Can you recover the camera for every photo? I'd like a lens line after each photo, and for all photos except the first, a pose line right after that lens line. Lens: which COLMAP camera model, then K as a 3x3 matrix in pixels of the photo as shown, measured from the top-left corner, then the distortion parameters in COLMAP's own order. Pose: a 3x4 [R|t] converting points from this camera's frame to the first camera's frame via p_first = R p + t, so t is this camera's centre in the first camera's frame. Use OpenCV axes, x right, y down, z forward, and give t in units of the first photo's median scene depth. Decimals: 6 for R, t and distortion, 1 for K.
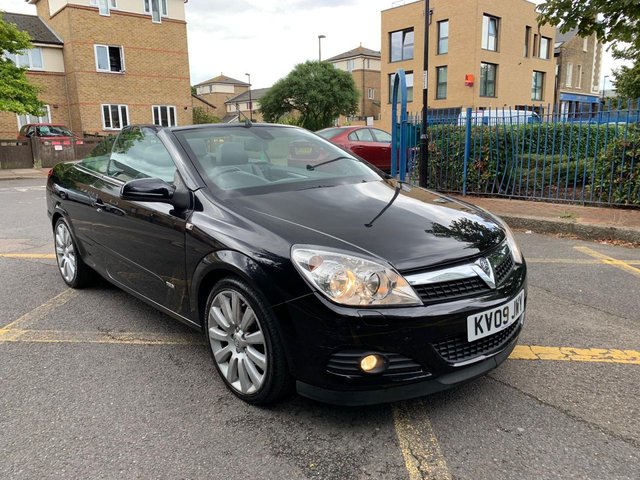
lens RADIAL K [[483.6, 0, 320.4], [0, 483.6, 236.9], [0, 0, 1]] dist [0.015867, -0.006919]
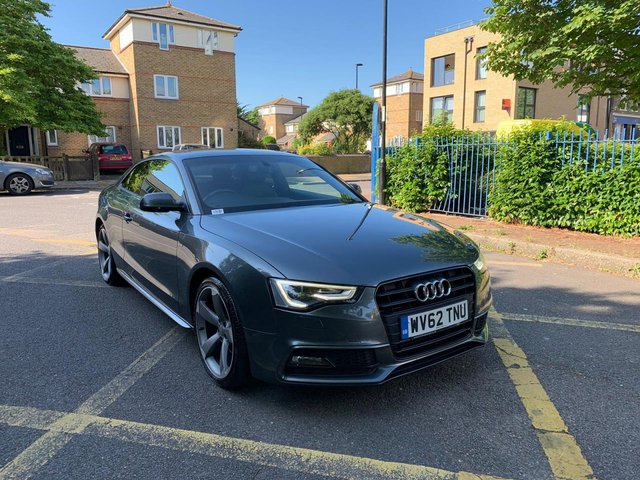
lens RADIAL K [[483.6, 0, 323.8], [0, 483.6, 237.1], [0, 0, 1]] dist [0.015867, -0.006919]
pose [[0.991752, 0.036787, -0.122781, 0.081558], [-0.041290, 0.998557, -0.034338, 0.009995], [0.121341, 0.039124, 0.991840, -0.069212]]
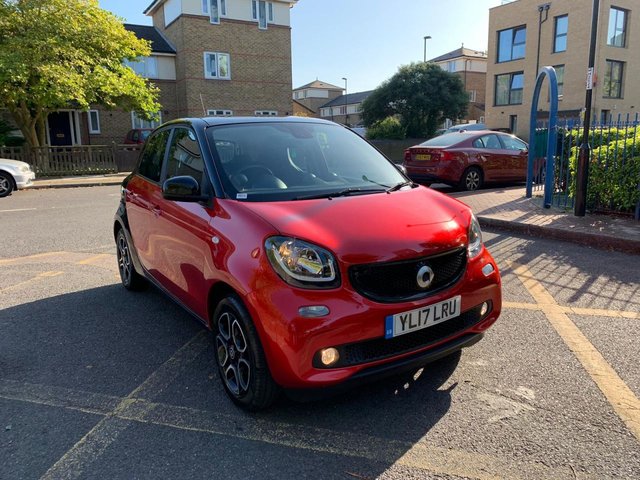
lens RADIAL K [[483.6, 0, 321.8], [0, 483.6, 231.5], [0, 0, 1]] dist [0.015867, -0.006919]
pose [[0.984776, 0.035636, -0.170135, -0.030590], [-0.038585, 0.999156, -0.014055, -0.011638], [0.169491, 0.020406, 0.985320, 0.037815]]
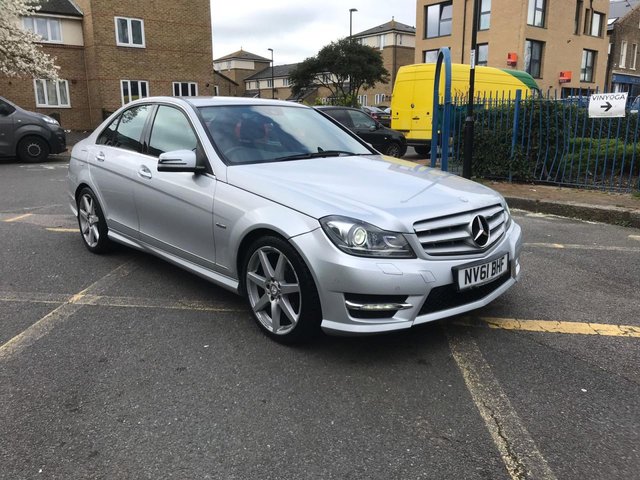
lens RADIAL K [[522.2, 0, 320.4], [0, 522.2, 239.2], [0, 0, 1]] dist [0.002370, 0.014021]
pose [[0.998928, 0.025816, -0.038433, -0.012247], [-0.024896, 0.999397, 0.024220, 0.004098], [0.039035, -0.023237, 0.998968, -0.015870]]
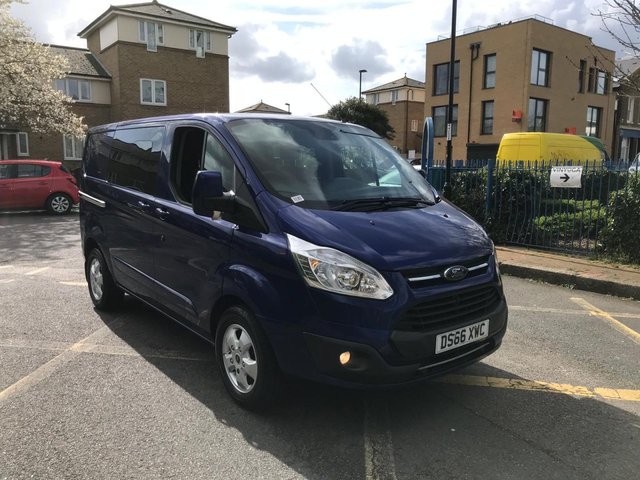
lens RADIAL K [[522.2, 0, 320.8], [0, 522.2, 237.4], [0, 0, 1]] dist [0.002370, 0.014021]
pose [[0.996497, 0.035899, -0.075532, 0.011267], [-0.040771, 0.997117, -0.063995, -0.003778], [0.073017, 0.066850, 0.995088, -0.049044]]
